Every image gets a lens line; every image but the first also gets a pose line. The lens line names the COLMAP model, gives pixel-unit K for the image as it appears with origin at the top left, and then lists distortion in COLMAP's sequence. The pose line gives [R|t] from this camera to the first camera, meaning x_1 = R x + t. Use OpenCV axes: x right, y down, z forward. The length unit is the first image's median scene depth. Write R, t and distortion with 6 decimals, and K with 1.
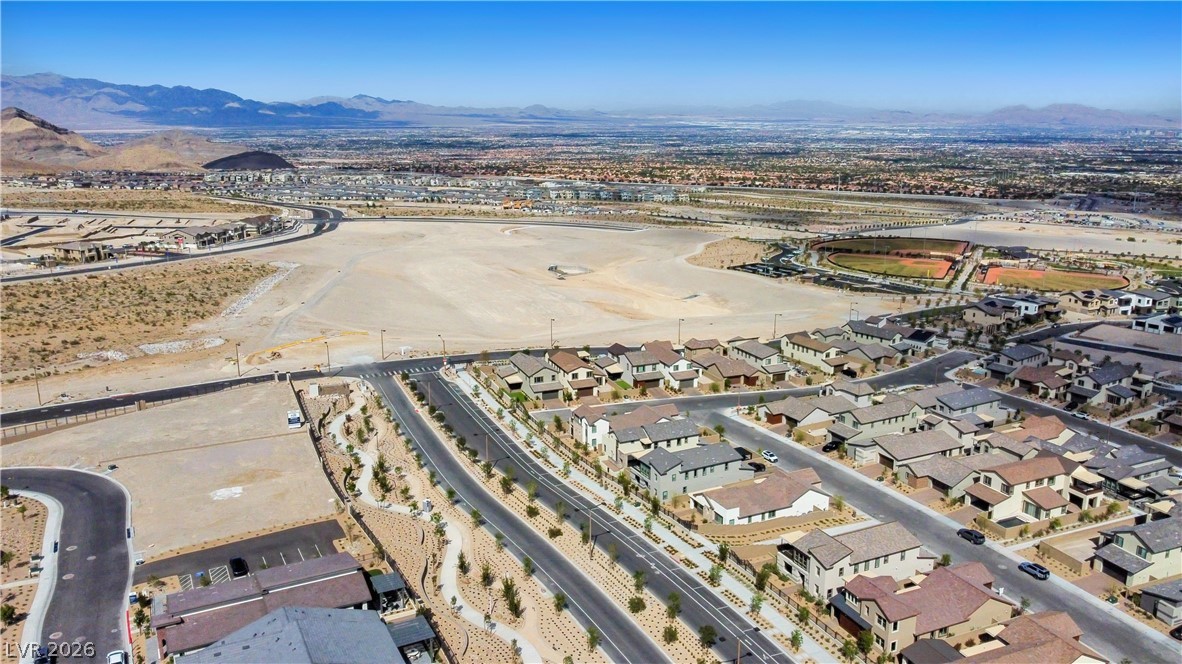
lens RADIAL K [[892.1, 0, 587.7], [0, 892.1, 332.0], [0, 0, 1]] dist [-0.010971, -0.003295]
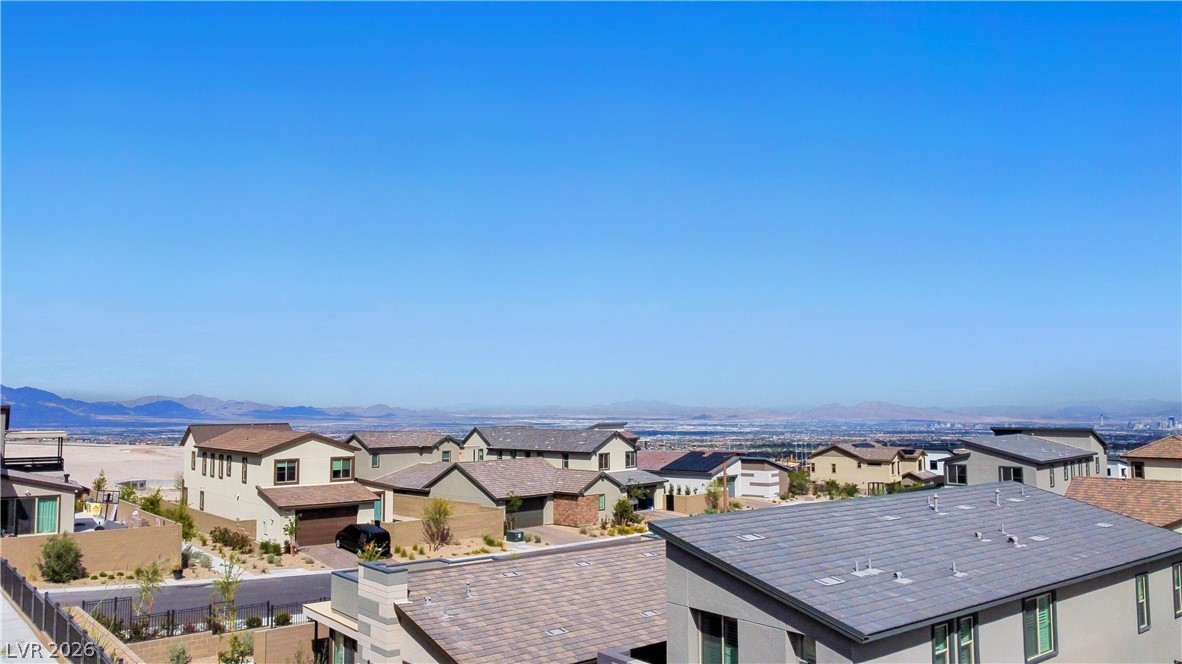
lens RADIAL K [[892.1, 0, 591.9], [0, 892.1, 333.1], [0, 0, 1]] dist [-0.010971, -0.003295]
pose [[0.984788, 0.013747, 0.173215, 0.331638], [0.043252, 0.946094, -0.320992, 0.073309], [-0.168290, 0.323601, 0.931107, 0.815565]]
